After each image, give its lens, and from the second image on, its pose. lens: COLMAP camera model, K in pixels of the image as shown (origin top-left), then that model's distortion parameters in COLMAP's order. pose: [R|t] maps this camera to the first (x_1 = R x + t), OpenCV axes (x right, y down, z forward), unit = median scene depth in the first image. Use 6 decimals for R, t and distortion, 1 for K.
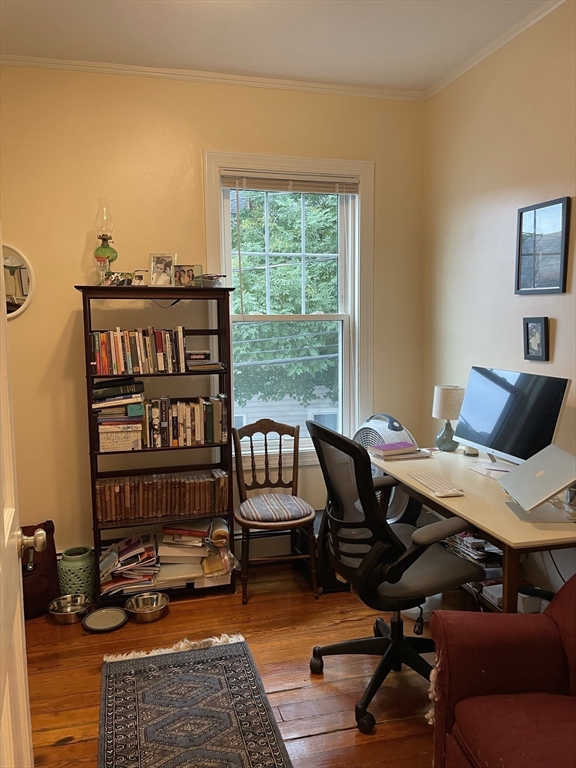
lens RADIAL K [[581.7, 0, 288.0], [0, 581.7, 384.0], [0, 0, 1]] dist [0.089562, -0.151733]
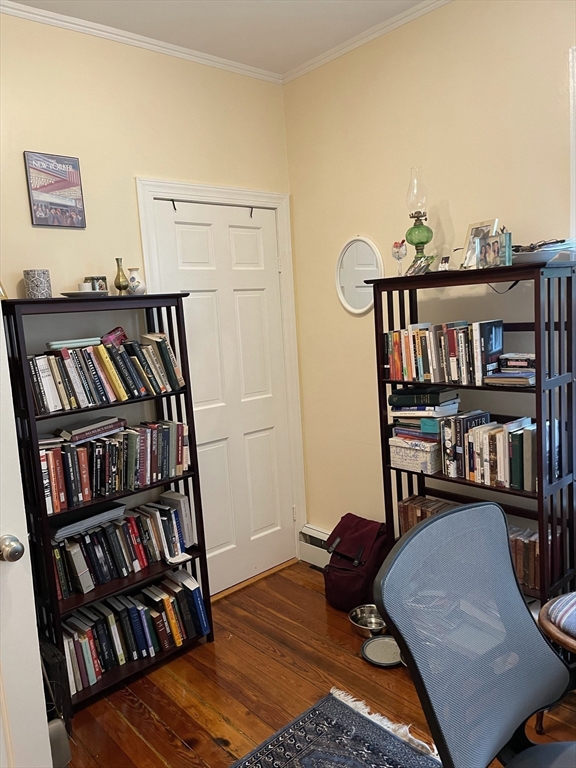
lens RADIAL K [[581.7, 0, 288.0], [0, 581.7, 384.0], [0, 0, 1]] dist [0.089562, -0.151733]
pose [[0.439333, 0.101676, -0.892552, 0.374413], [-0.030203, 0.994684, 0.098444, -0.087423], [0.897816, -0.016292, 0.440069, 0.462960]]
